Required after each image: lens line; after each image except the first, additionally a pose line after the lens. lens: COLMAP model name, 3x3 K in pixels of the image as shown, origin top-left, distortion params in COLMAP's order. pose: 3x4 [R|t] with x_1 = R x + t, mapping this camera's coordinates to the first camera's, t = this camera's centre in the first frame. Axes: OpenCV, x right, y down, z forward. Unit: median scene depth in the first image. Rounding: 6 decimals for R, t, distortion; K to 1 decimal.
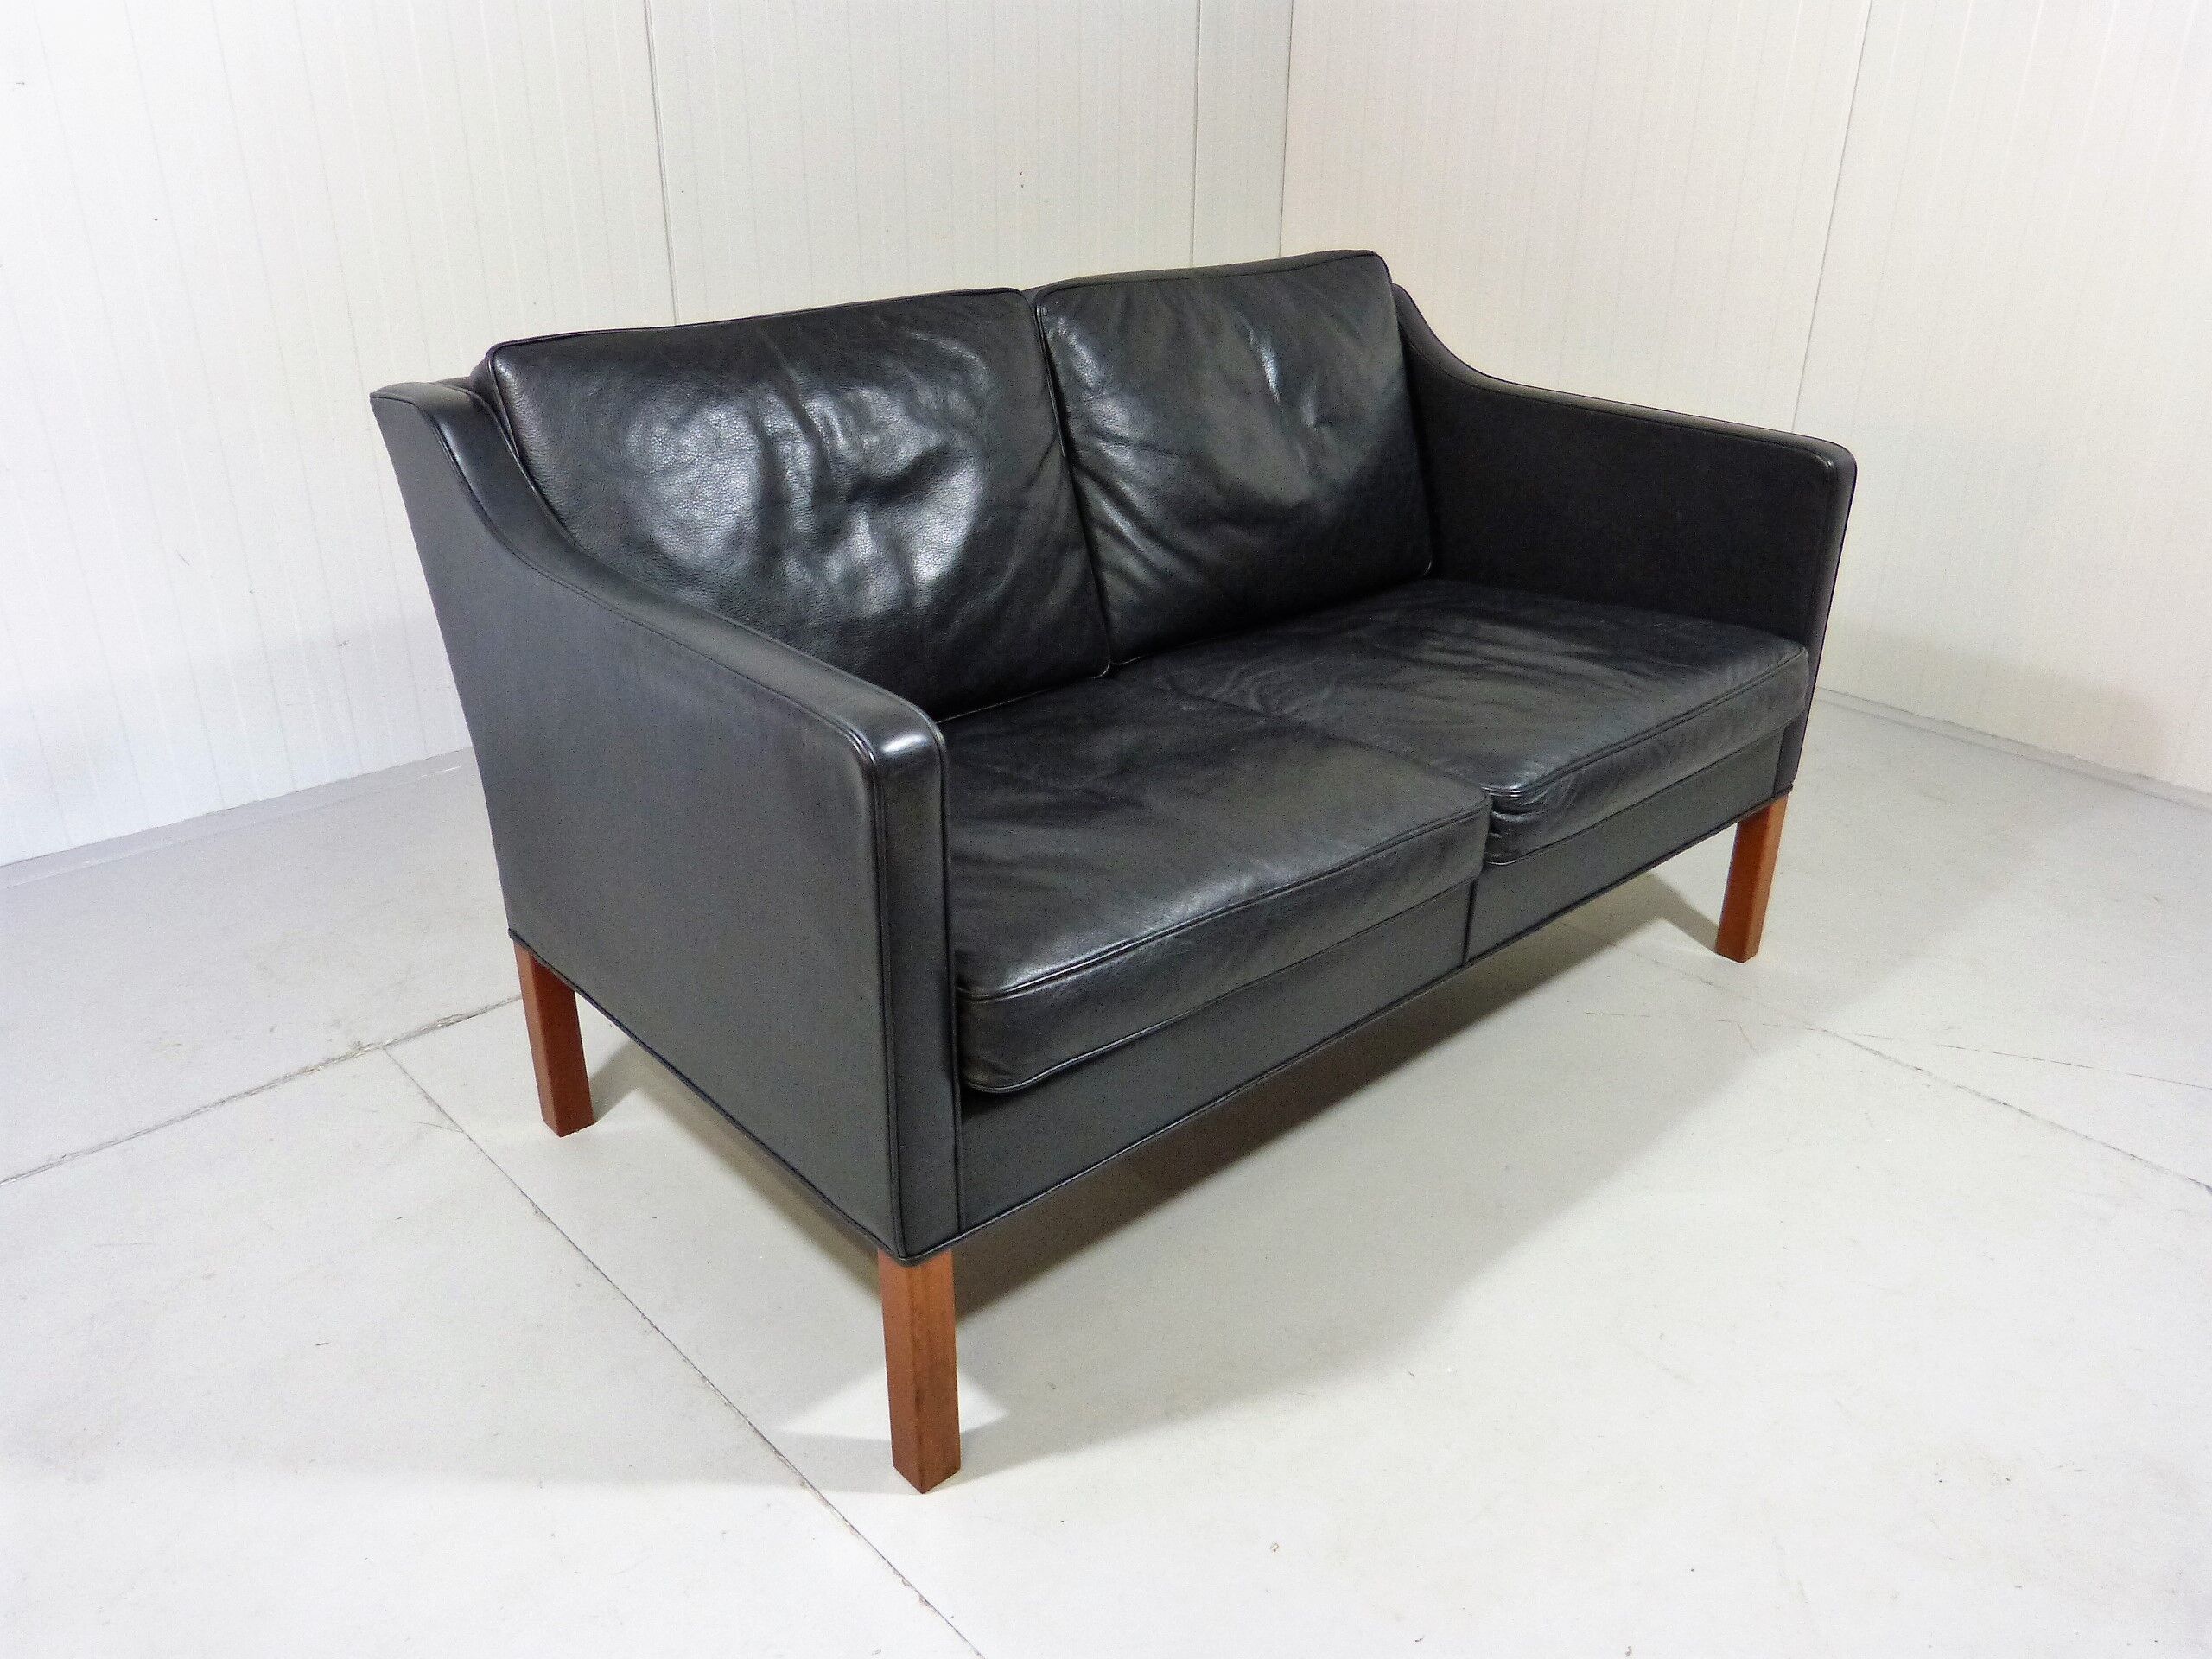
lens RADIAL K [[1669.9, 0, 1105.7], [0, 1669.9, 820.2], [0, 0, 1]] dist [-0.029123, 0.009061]
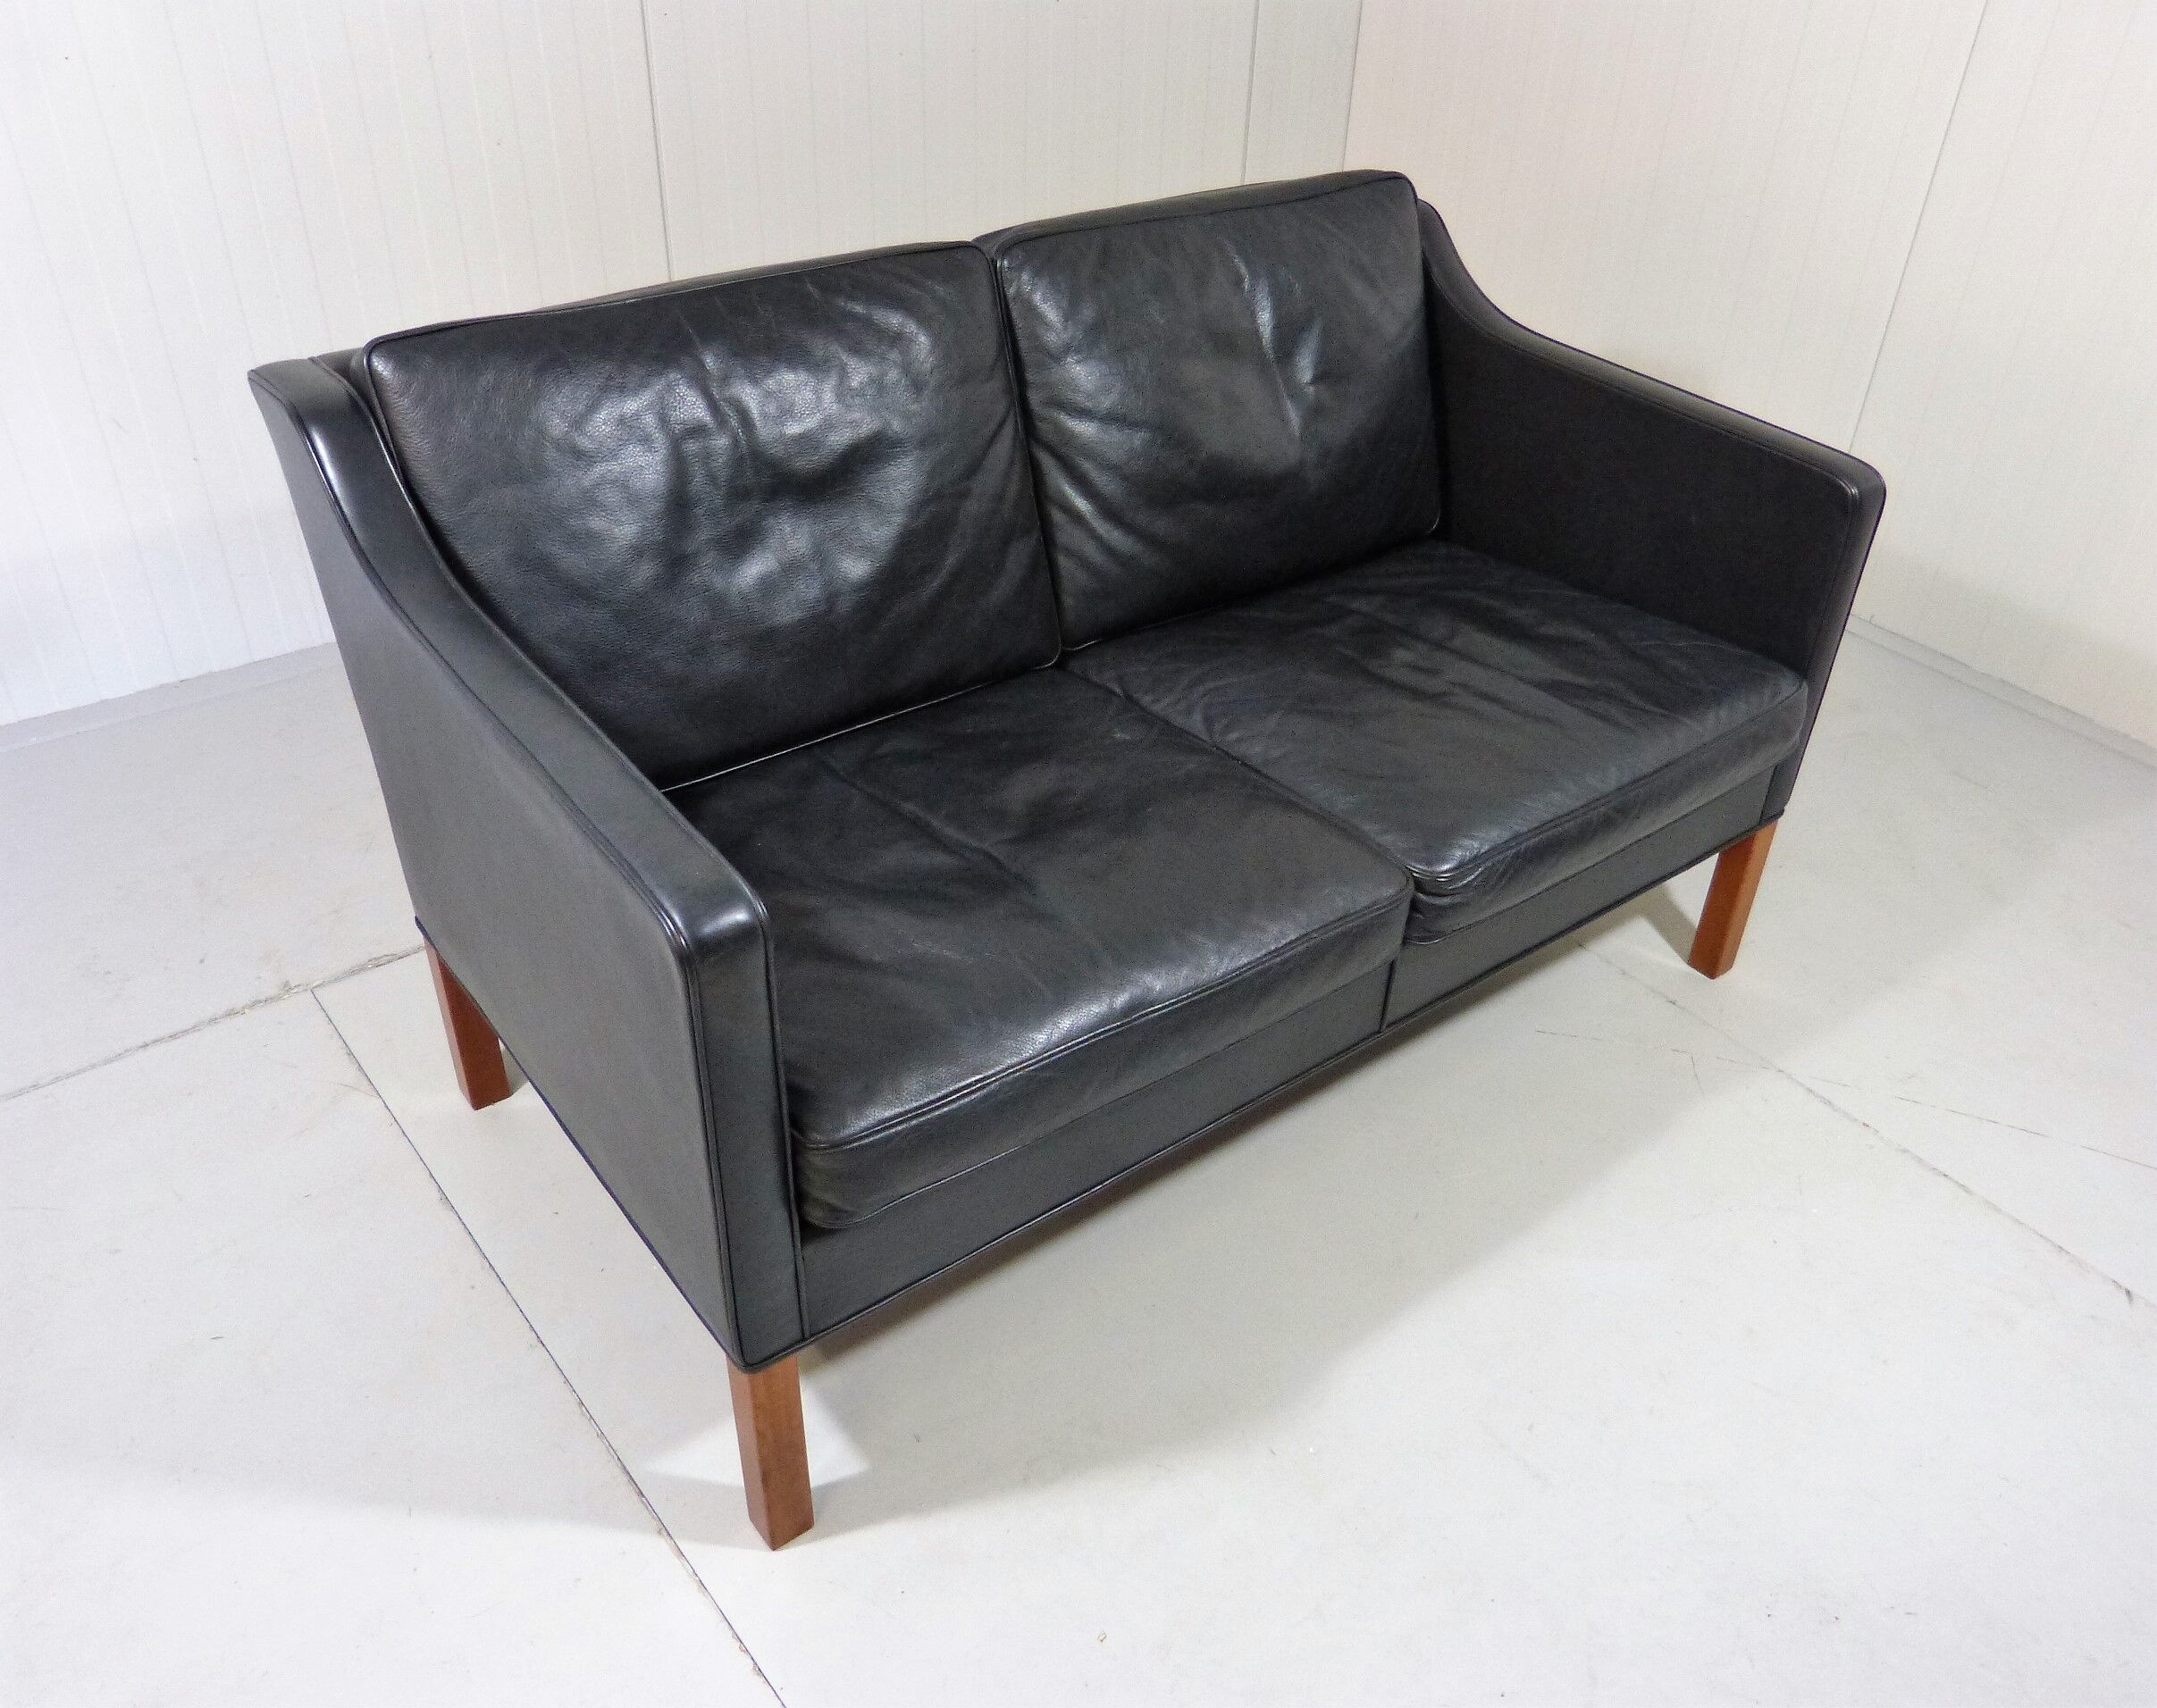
lens RADIAL K [[1730.0, 0, 1144.5], [0, 1730.0, 844.7], [0, 0, 1]] dist [-0.027503, 0.005984]
pose [[0.997370, 0.068569, -0.023490, 0.087087], [-0.063503, 0.982894, 0.172876, -0.171340], [0.034942, -0.170929, 0.984663, 0.021907]]
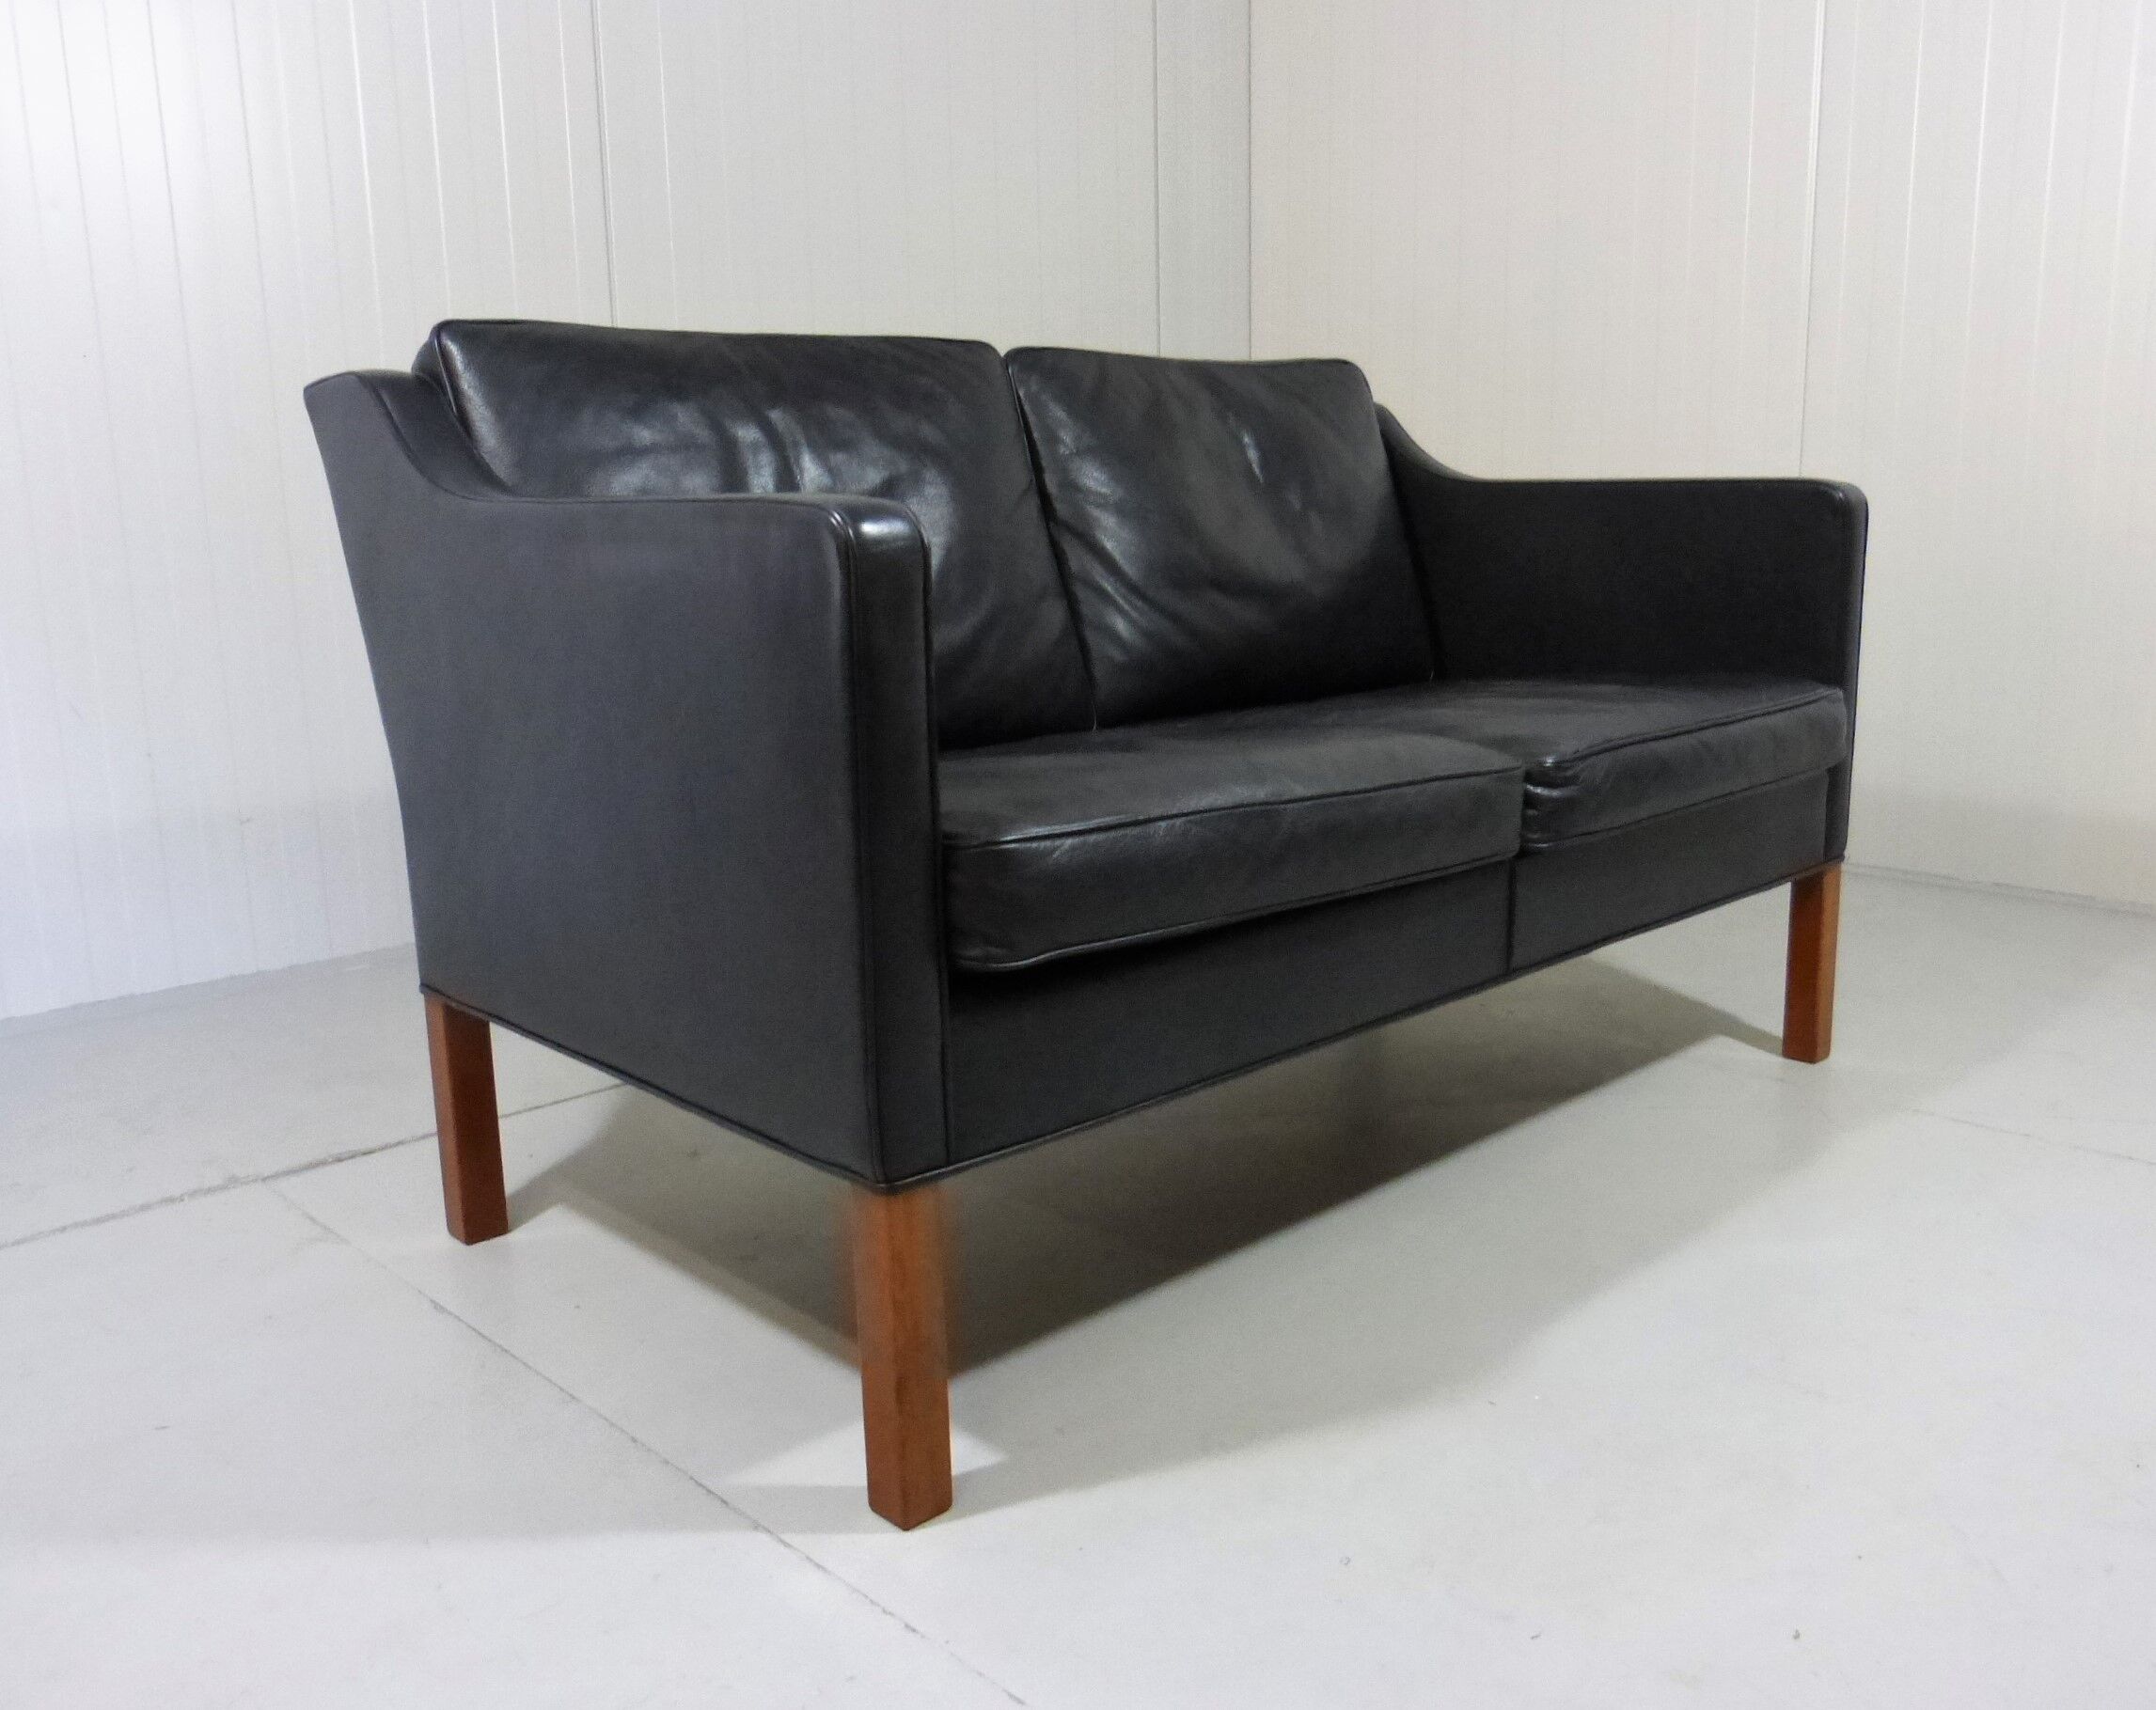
lens RADIAL K [[1803.6, 0, 1134.5], [0, 1803.6, 842.7], [0, 0, 1]] dist [-0.024716, 0.002401]
pose [[0.998868, -0.030824, 0.036234, -0.015573], [0.038471, 0.971440, -0.234145, 0.218804], [-0.027982, 0.235274, 0.971526, 0.054281]]
